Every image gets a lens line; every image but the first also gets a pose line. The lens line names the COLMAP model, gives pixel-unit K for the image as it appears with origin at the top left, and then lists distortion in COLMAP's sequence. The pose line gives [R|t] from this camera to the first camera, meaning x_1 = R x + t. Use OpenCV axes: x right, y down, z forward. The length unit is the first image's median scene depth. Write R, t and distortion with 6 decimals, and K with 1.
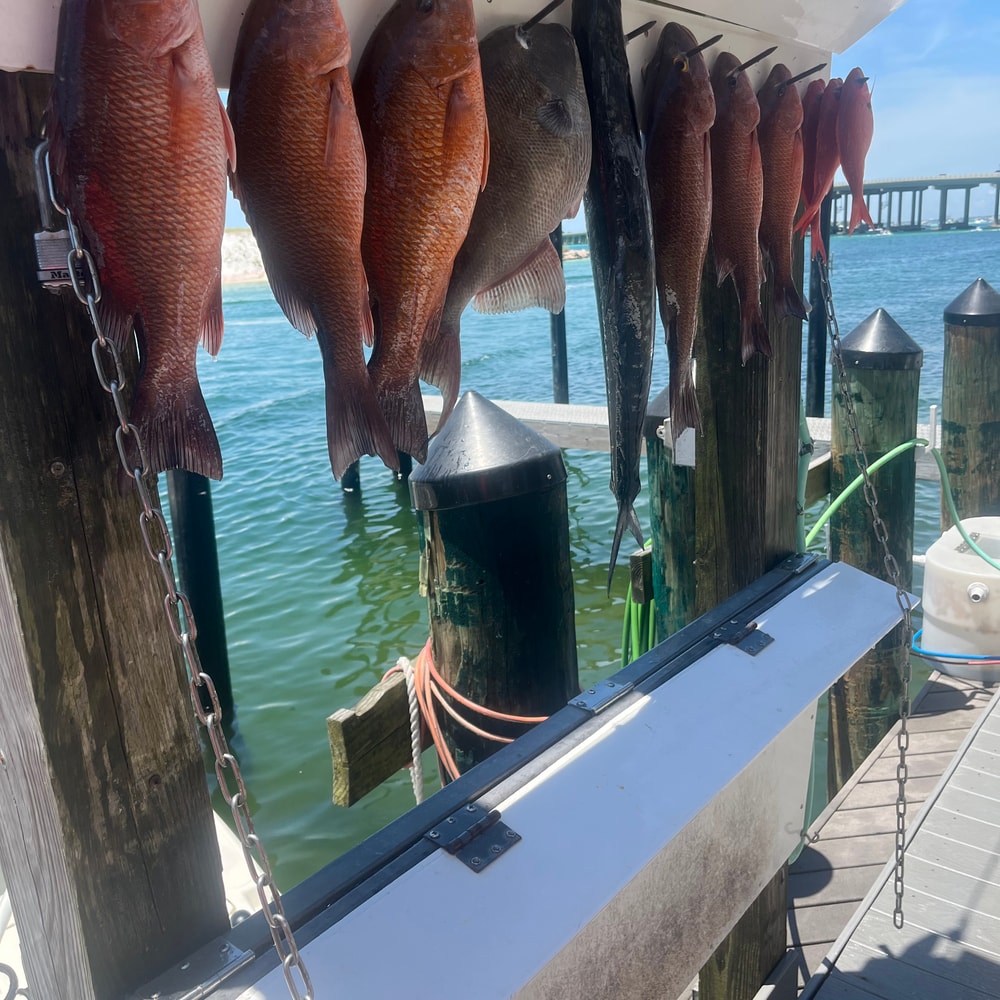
lens RADIAL K [[985.2, 0, 500.0], [0, 985.2, 500.0], [0, 0, 1]] dist [0.084702, -0.098485]
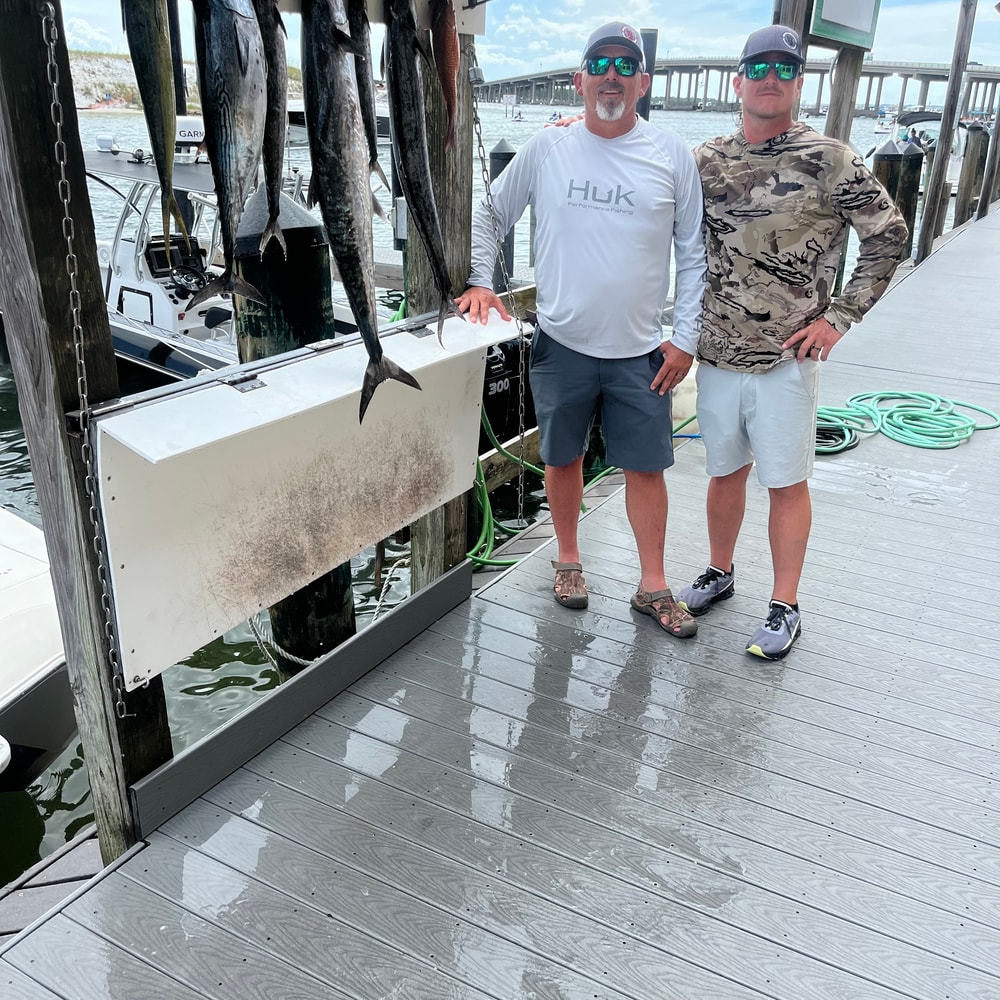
lens RADIAL K [[985.2, 0, 500.0], [0, 985.2, 500.0], [0, 0, 1]] dist [0.084702, -0.098485]
pose [[0.988631, 0.023322, 0.148544, 0.044060], [-0.042624, 0.990842, 0.128119, 0.064876], [-0.144195, -0.132994, 0.980571, -0.239394]]
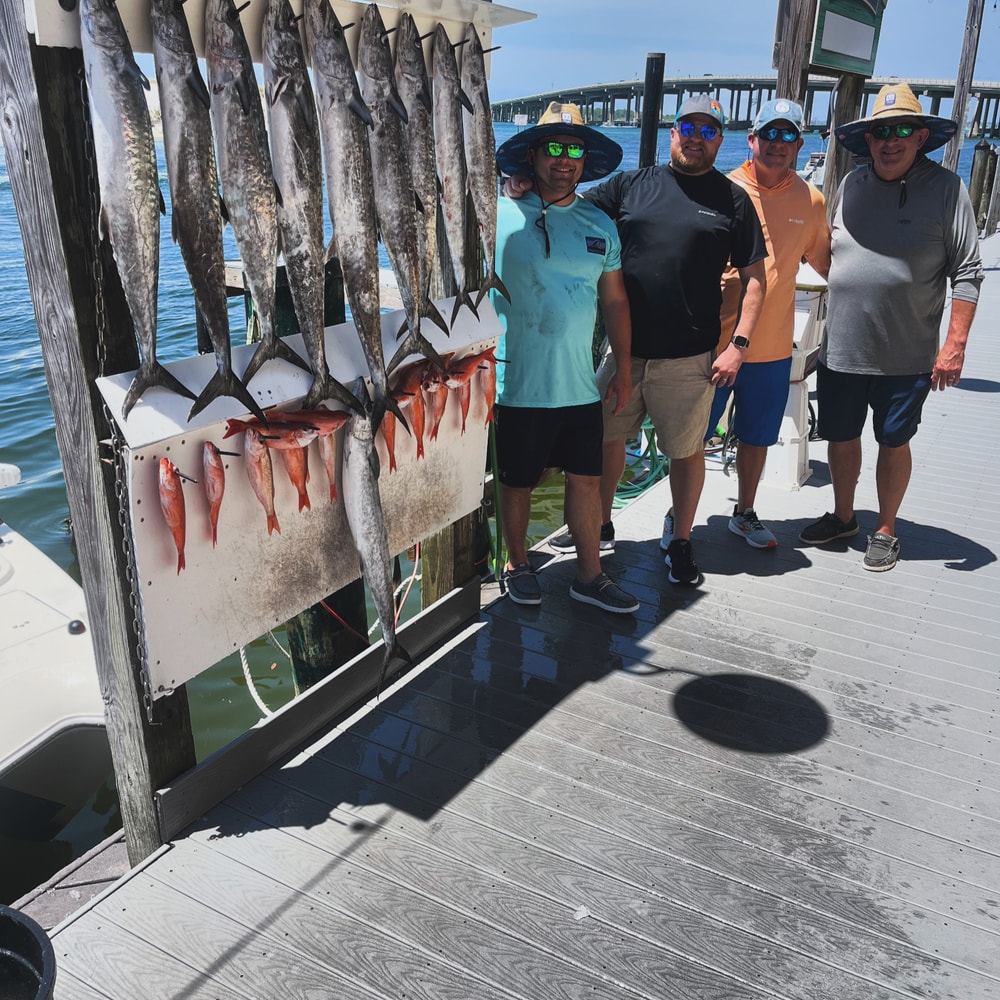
lens RADIAL K [[987.4, 0, 497.8], [0, 987.4, 505.7], [0, 0, 1]] dist [0.038895, -0.016099]
pose [[0.990825, 0.022416, 0.133280, 0.044401], [-0.038326, 0.992270, 0.118035, 0.059593], [-0.129604, -0.122060, 0.984024, -0.265461]]
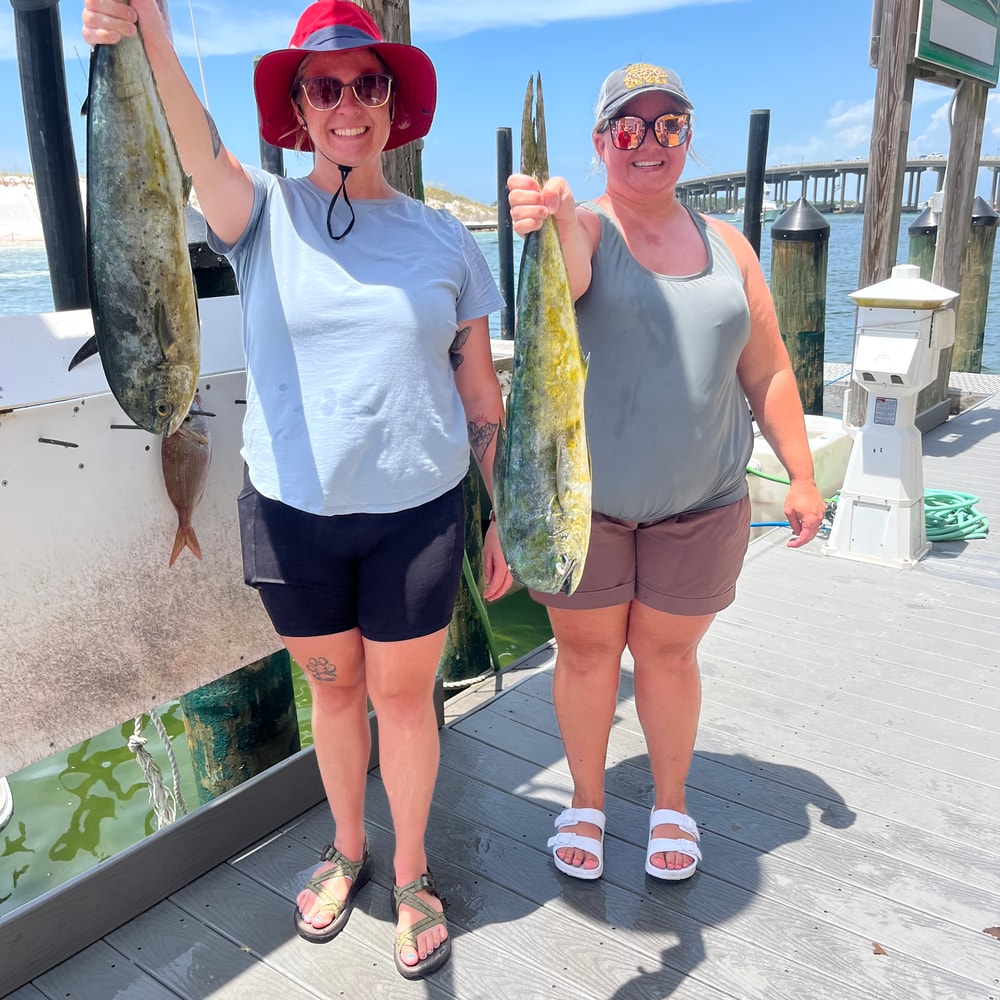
lens RADIAL K [[988.1, 0, 515.0], [0, 988.1, 495.9], [0, 0, 1]] dist [0.057791, -0.023039]
pose [[0.999128, 0.035728, 0.021622, 0.151536], [-0.036294, 0.998993, 0.026368, 0.084953], [-0.020659, -0.027130, 0.999418, -0.088149]]
